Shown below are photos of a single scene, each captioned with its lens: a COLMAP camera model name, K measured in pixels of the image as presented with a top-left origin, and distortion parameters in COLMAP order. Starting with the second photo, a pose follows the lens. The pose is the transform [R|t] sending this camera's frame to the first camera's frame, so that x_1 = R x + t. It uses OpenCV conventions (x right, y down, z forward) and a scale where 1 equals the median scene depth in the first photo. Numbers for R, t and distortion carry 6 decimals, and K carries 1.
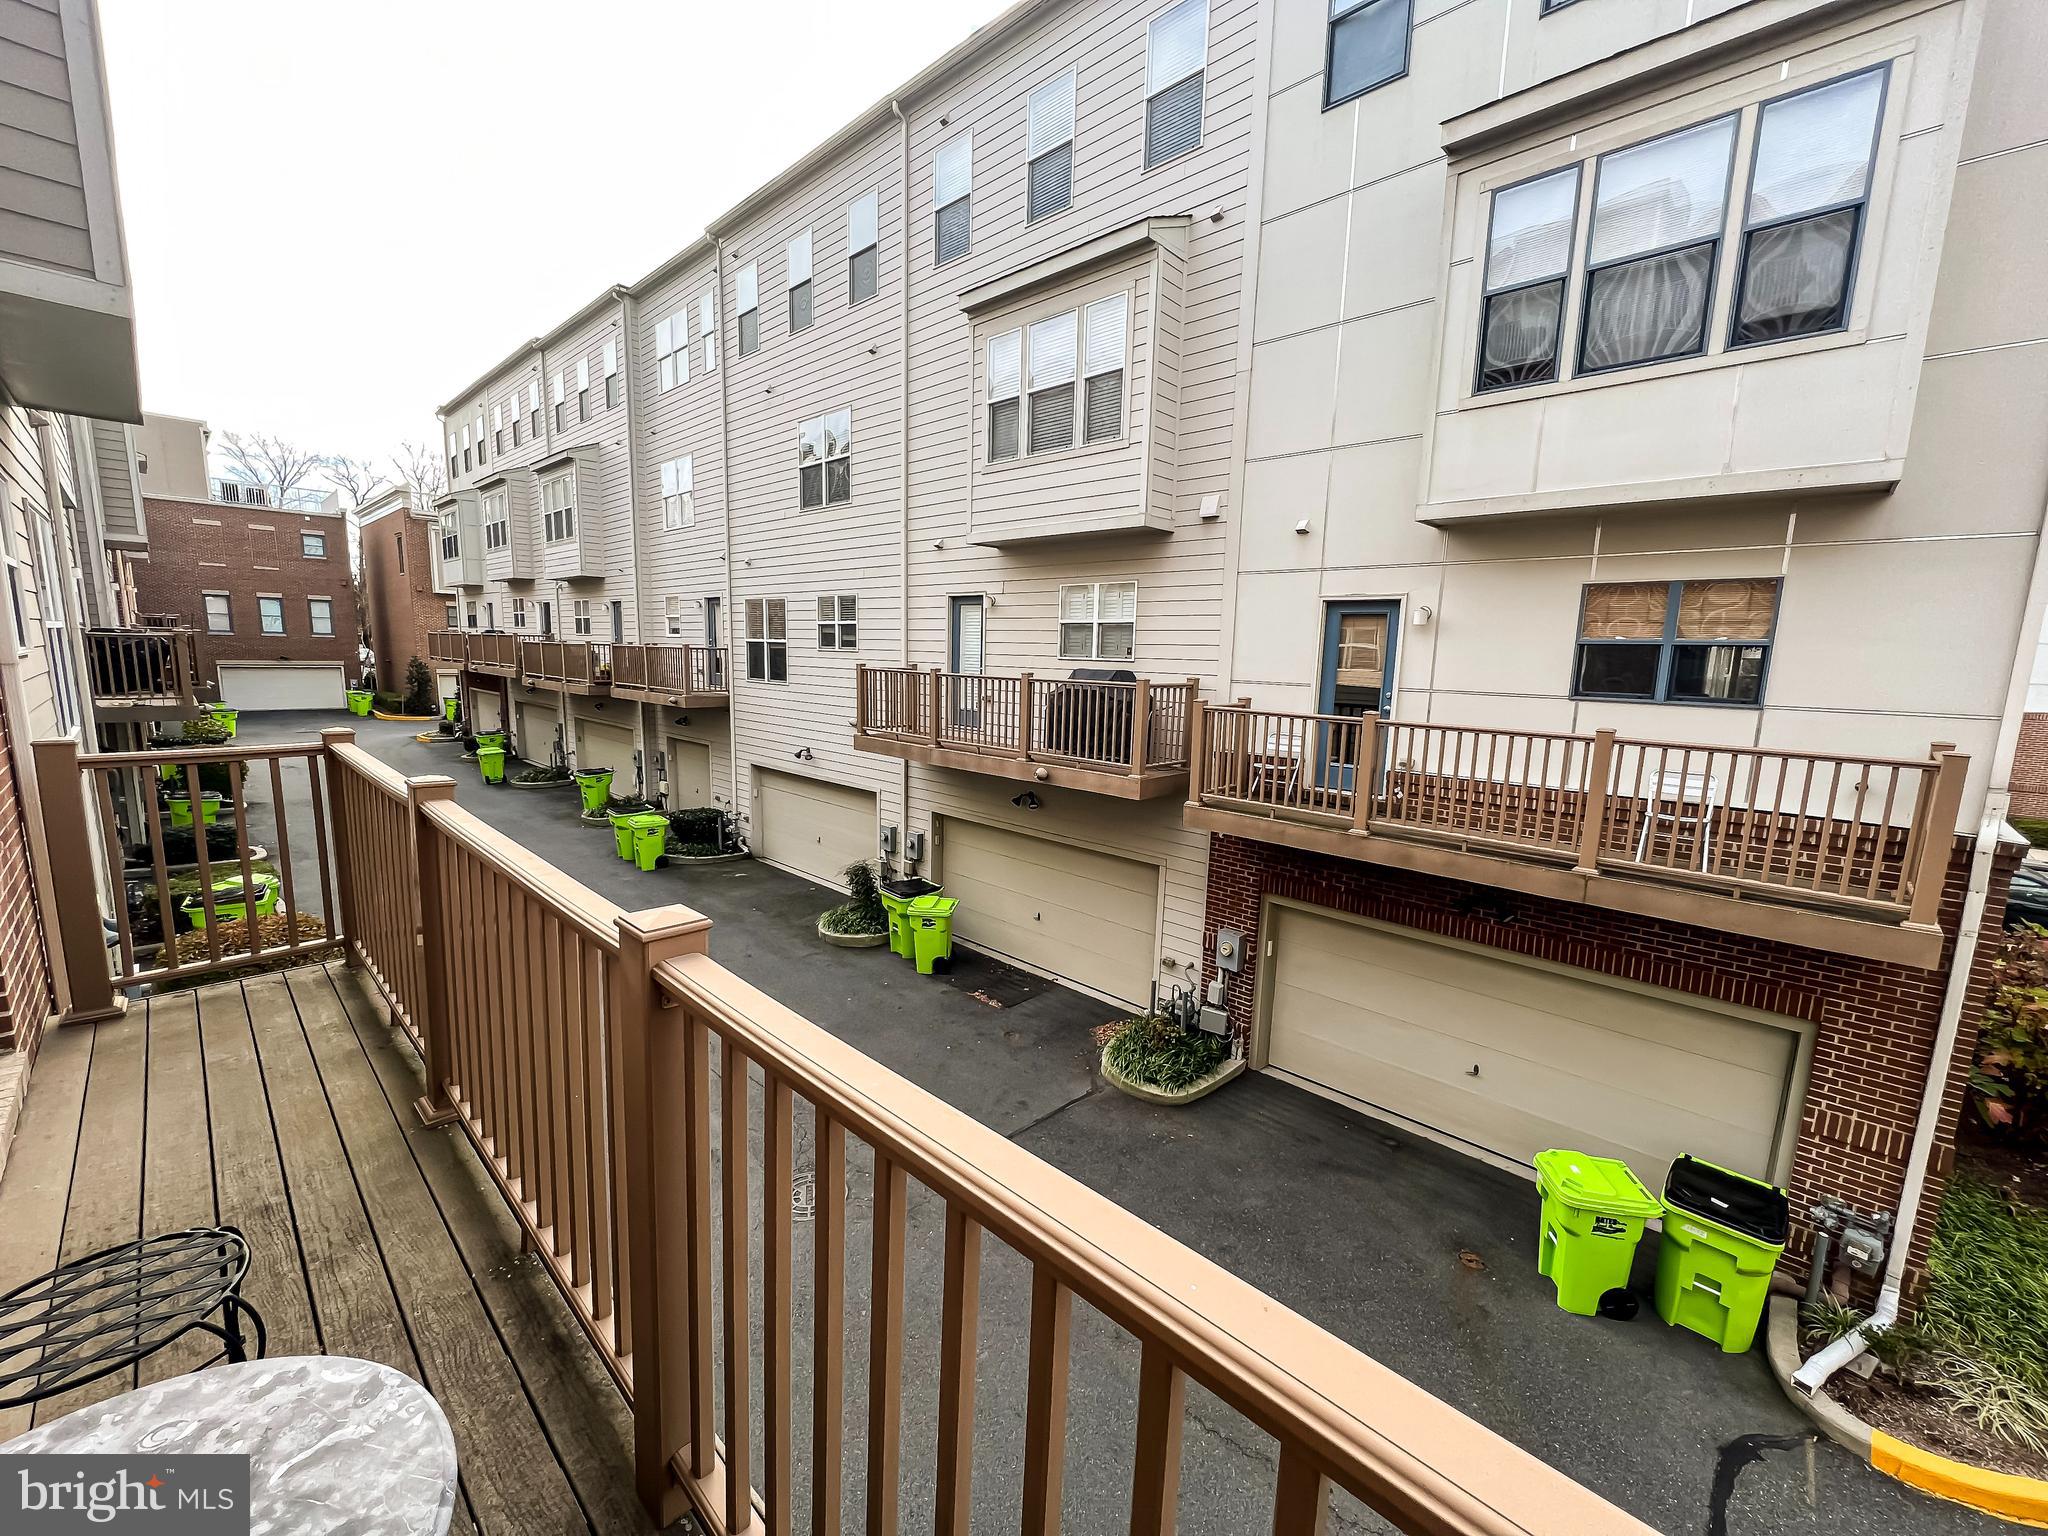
lens RADIAL K [[815.5, 0, 1022.3], [0, 815.5, 778.0], [0, 0, 1]] dist [-0.001870, 0.000309]
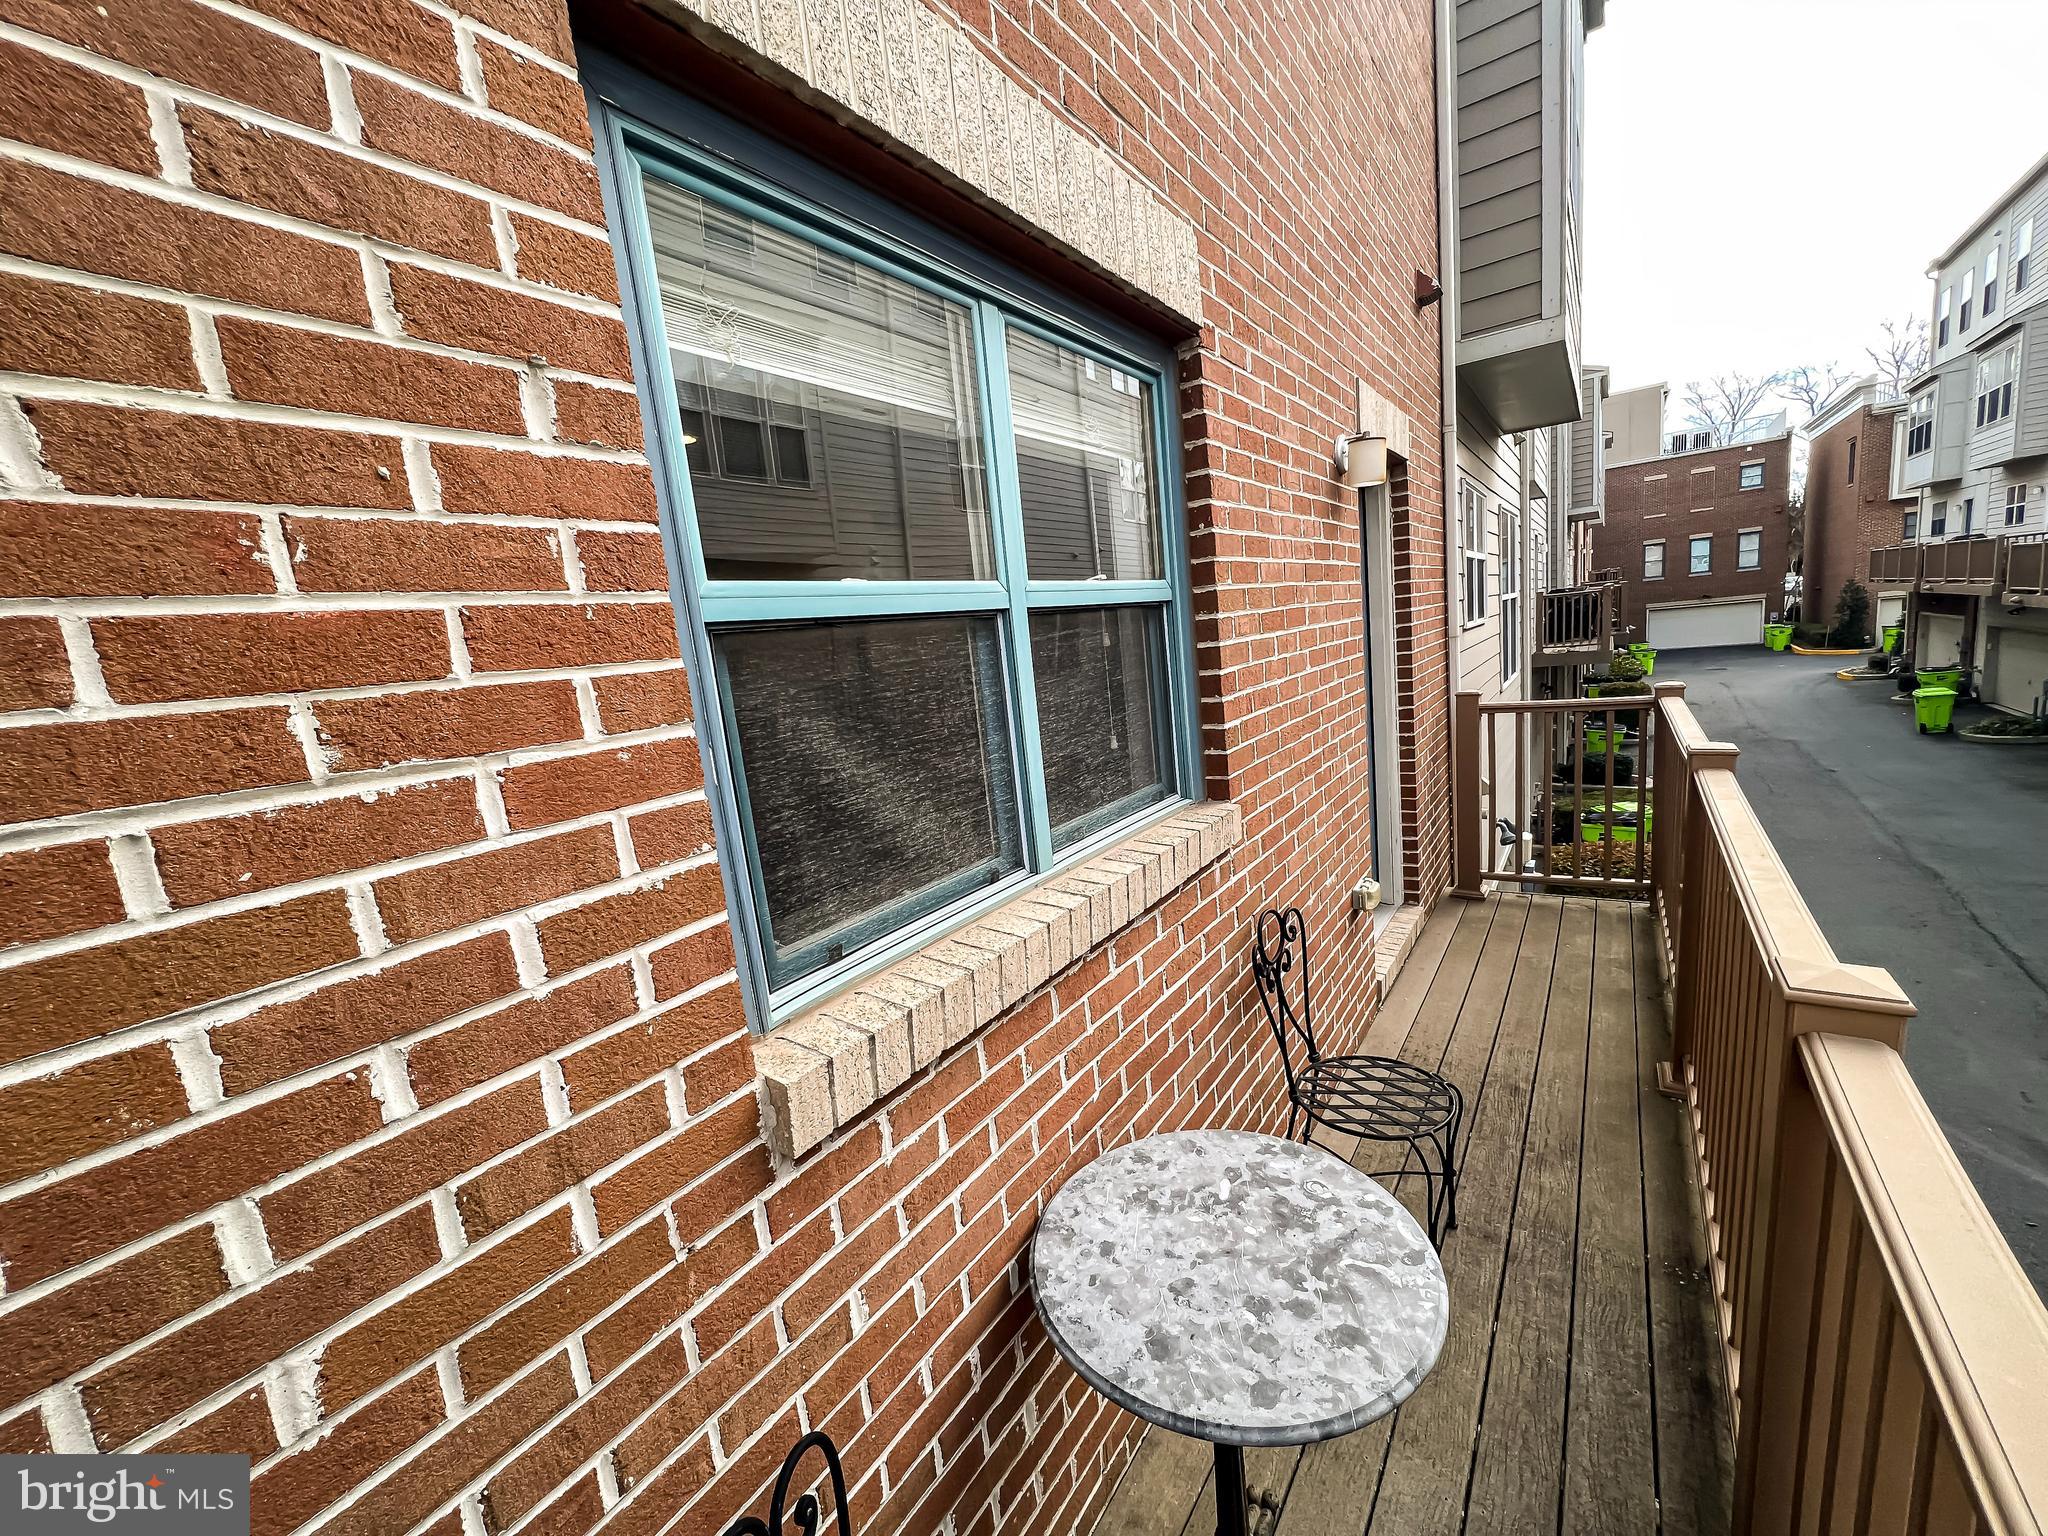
lens RADIAL K [[815.5, 0, 1025.4], [0, 815.5, 779.3], [0, 0, 1]] dist [-0.001870, 0.000309]
pose [[0.146476, 0.123398, -0.981487, 0.005659], [-0.044411, 0.992009, 0.118093, -0.002288], [0.988217, 0.026291, 0.150786, 0.004280]]
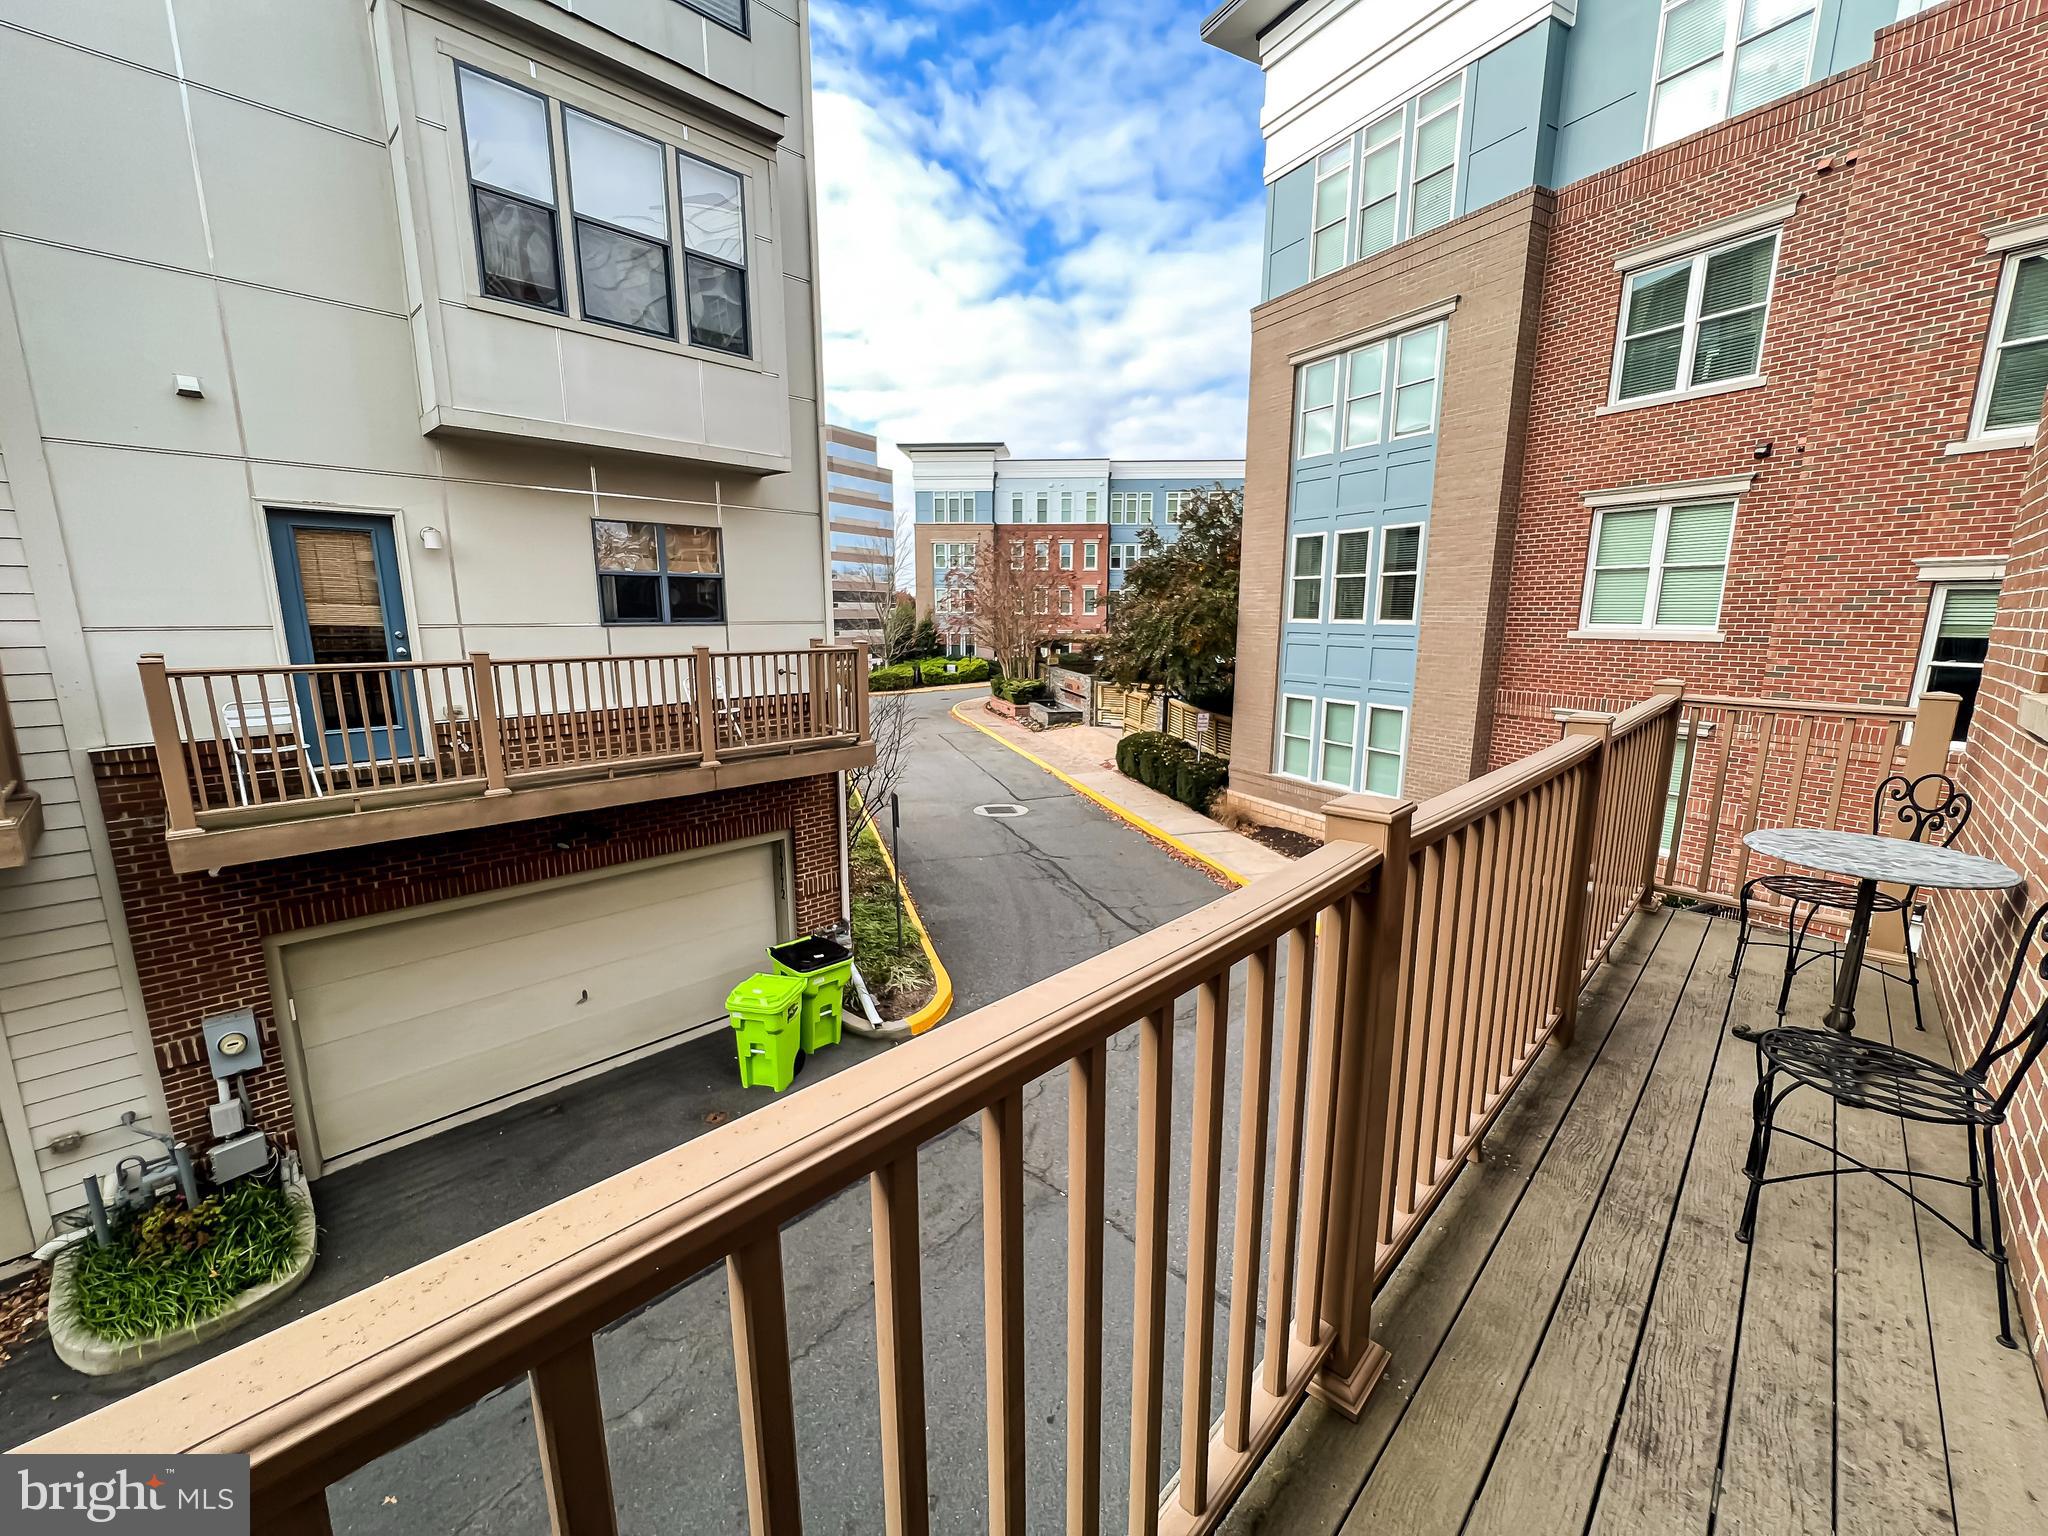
lens RADIAL K [[833.7, 0, 1028.3], [0, 833.7, 761.8], [0, 0, 1]] dist [0.000899, -0.000051]
pose [[0.000781, -0.215896, 0.976416, -0.455618], [0.139078, 0.966950, 0.213692, -0.078854], [-0.990281, 0.135632, 0.030782, 0.424961]]
